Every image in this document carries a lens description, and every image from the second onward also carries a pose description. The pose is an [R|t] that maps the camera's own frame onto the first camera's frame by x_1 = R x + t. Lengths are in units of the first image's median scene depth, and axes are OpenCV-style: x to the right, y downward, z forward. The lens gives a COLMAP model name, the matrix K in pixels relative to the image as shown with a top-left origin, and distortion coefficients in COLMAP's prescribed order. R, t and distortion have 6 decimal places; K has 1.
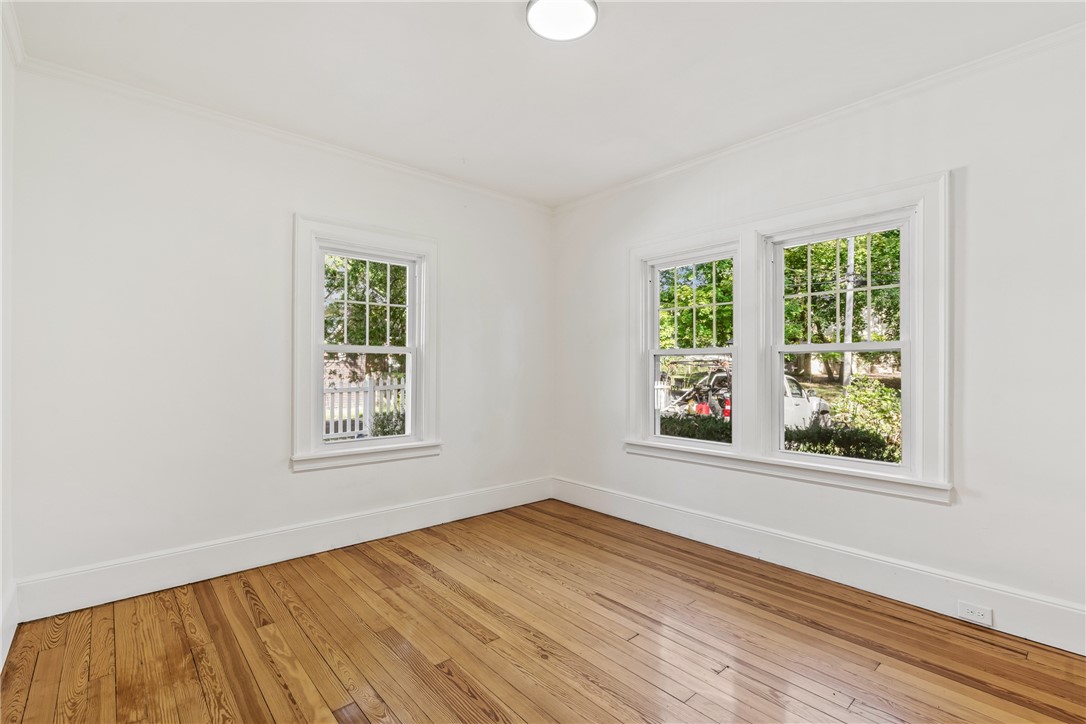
lens RADIAL K [[488.5, 0, 550.3], [0, 488.5, 361.0], [0, 0, 1]] dist [-0.009109, 0.001012]
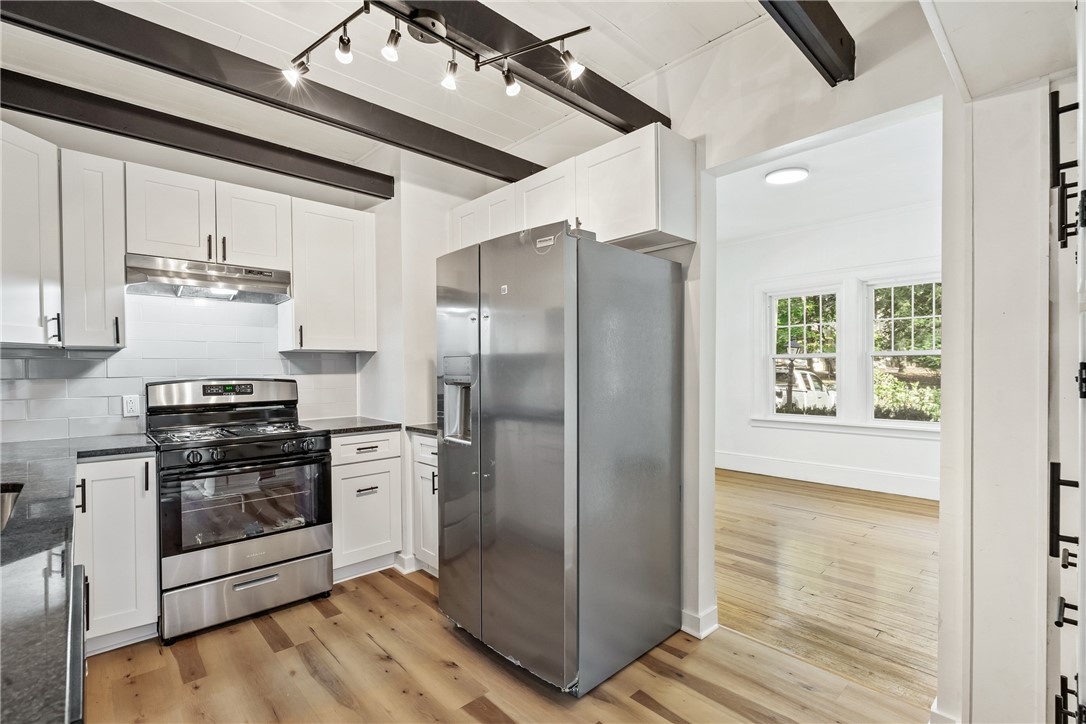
lens RADIAL K [[488.5, 0, 536.8], [0, 488.5, 370.8], [0, 0, 1]] dist [-0.009109, 0.001012]
pose [[0.999897, -0.013399, -0.005235, -0.820570], [0.013497, 0.999724, 0.019207, -0.022045], [0.004976, -0.019276, 0.999802, -0.772915]]
